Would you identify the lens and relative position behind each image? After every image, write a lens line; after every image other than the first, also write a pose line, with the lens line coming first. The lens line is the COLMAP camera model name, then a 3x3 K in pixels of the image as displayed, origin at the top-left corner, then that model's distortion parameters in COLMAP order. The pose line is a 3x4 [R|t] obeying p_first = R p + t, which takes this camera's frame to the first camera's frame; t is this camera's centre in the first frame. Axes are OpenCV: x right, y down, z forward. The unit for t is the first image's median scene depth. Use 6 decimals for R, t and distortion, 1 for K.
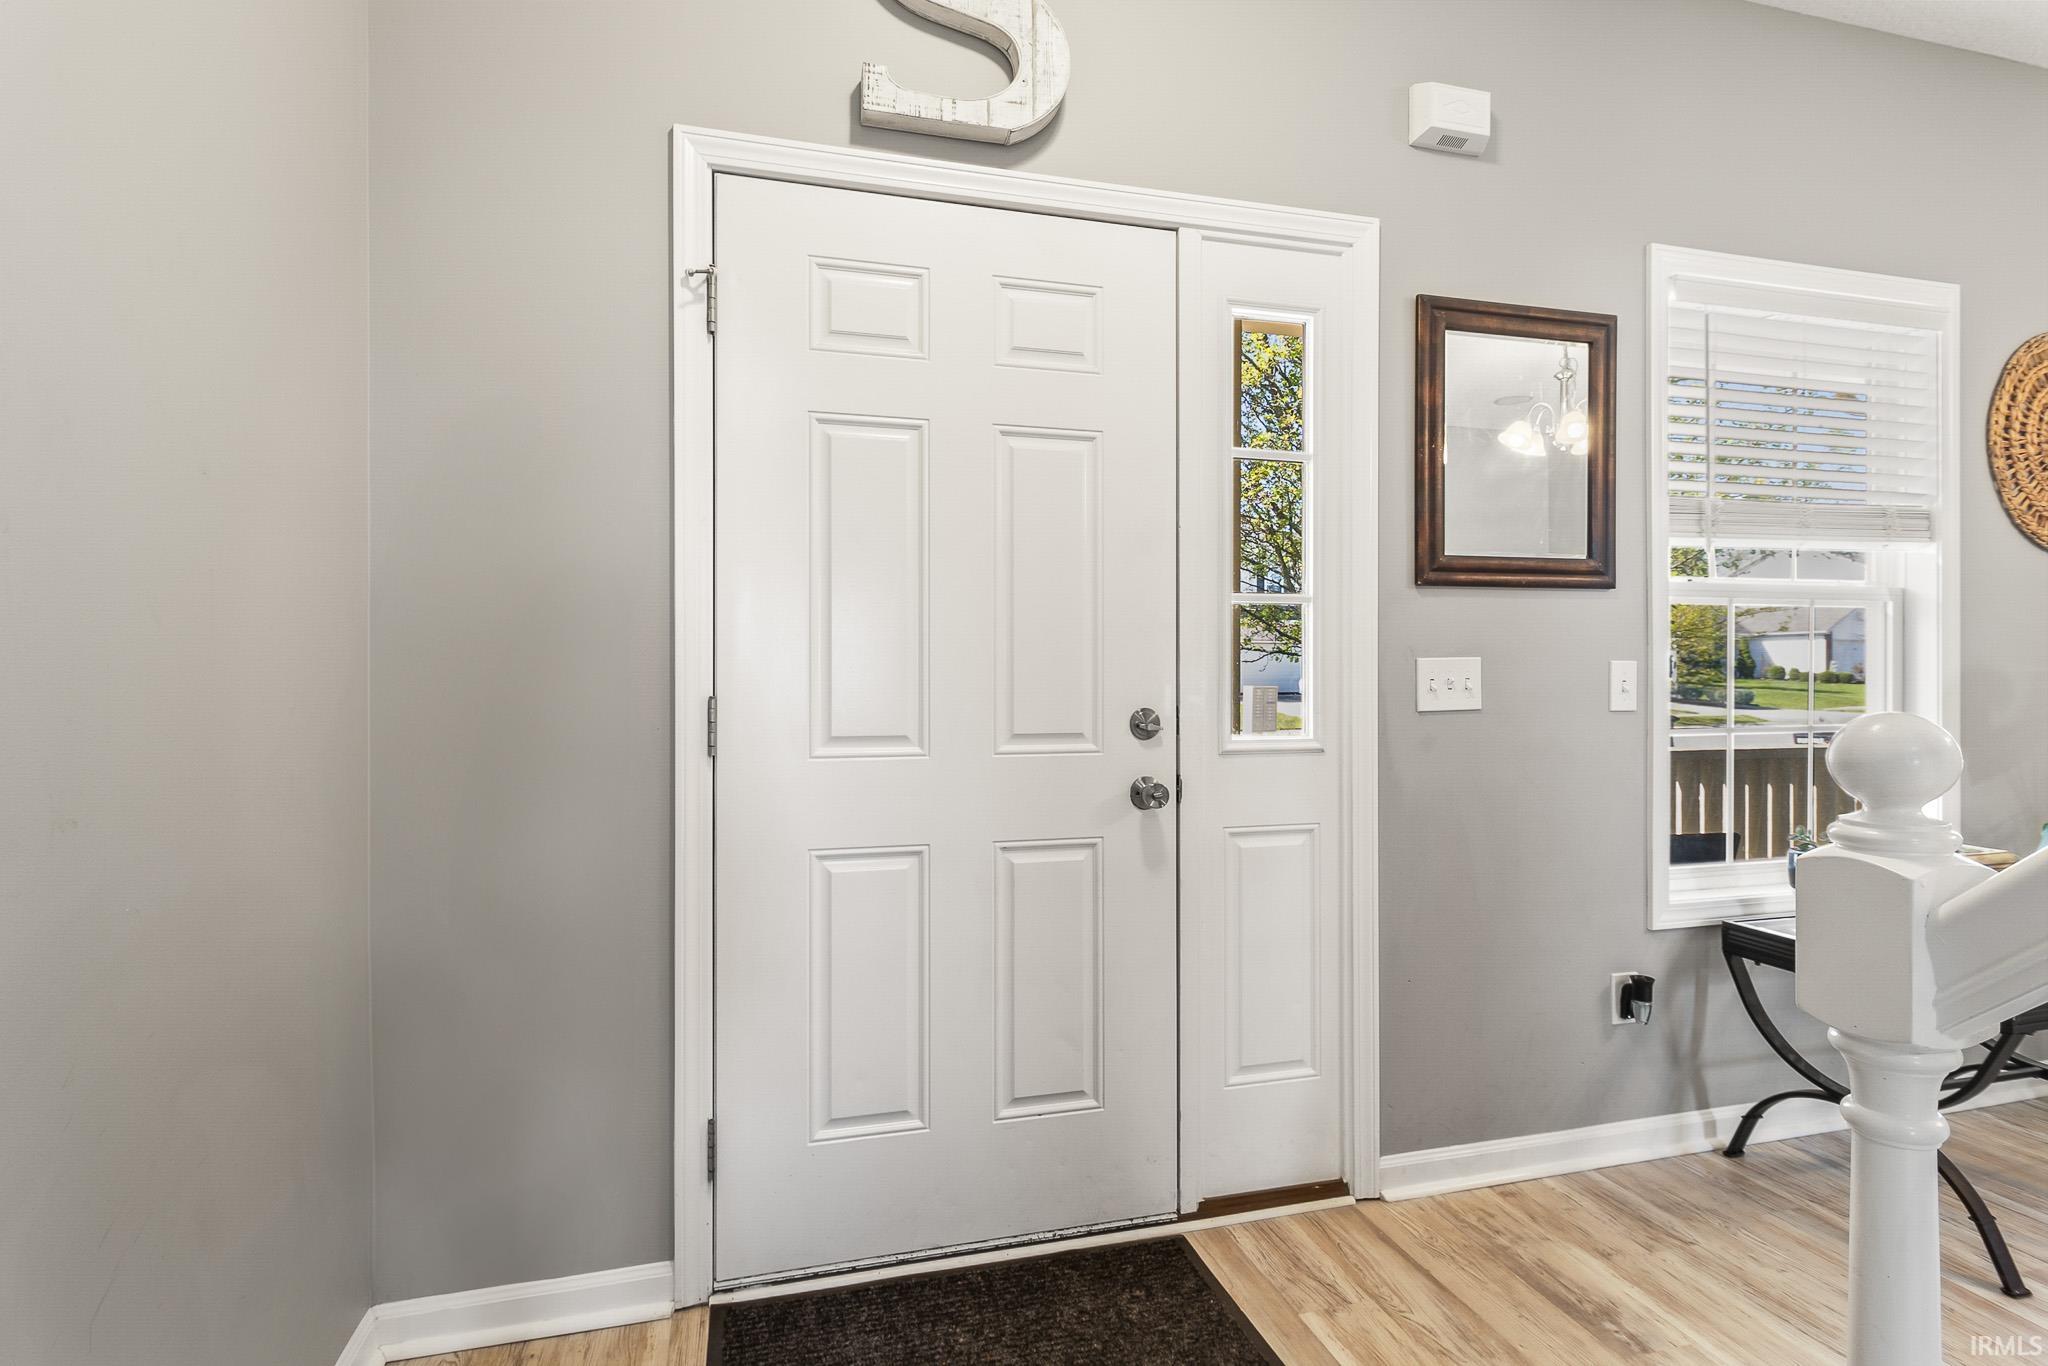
lens RADIAL K [[1008.4, 0, 1026.9], [0, 1008.4, 678.2], [0, 0, 1]] dist [0.001317, -0.001056]
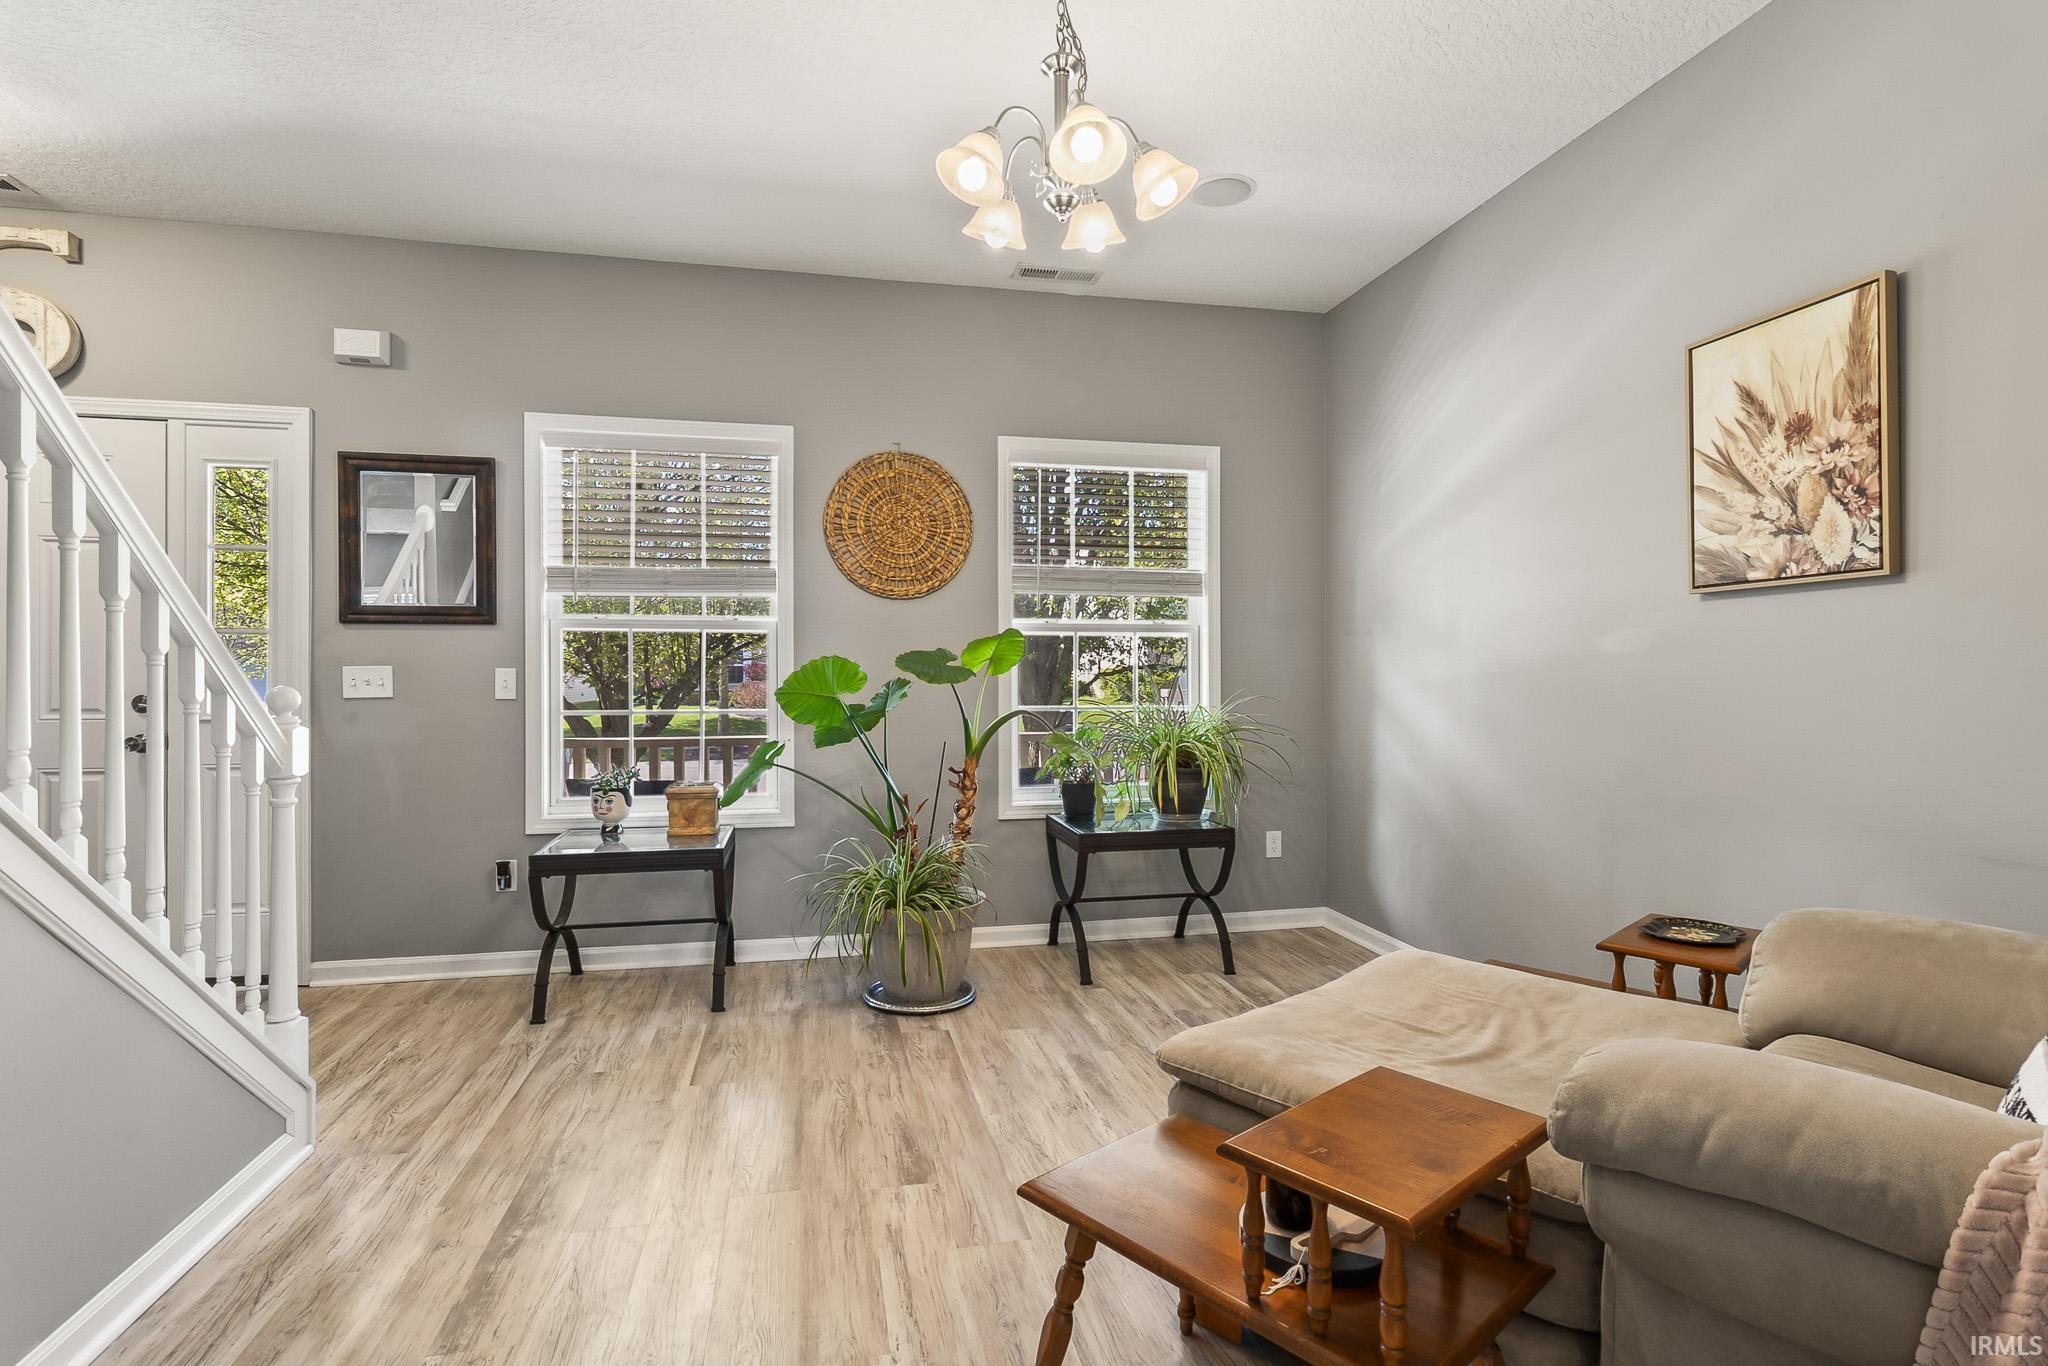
lens RADIAL K [[1008.4, 0, 1018.6], [0, 1008.4, 693.9], [0, 0, 1]] dist [0.001317, -0.001056]
pose [[0.998540, 0.002822, -0.053949, 1.606750], [-0.003144, 0.999978, -0.005889, 0.031886], [0.053932, 0.006050, 0.998526, -0.619004]]
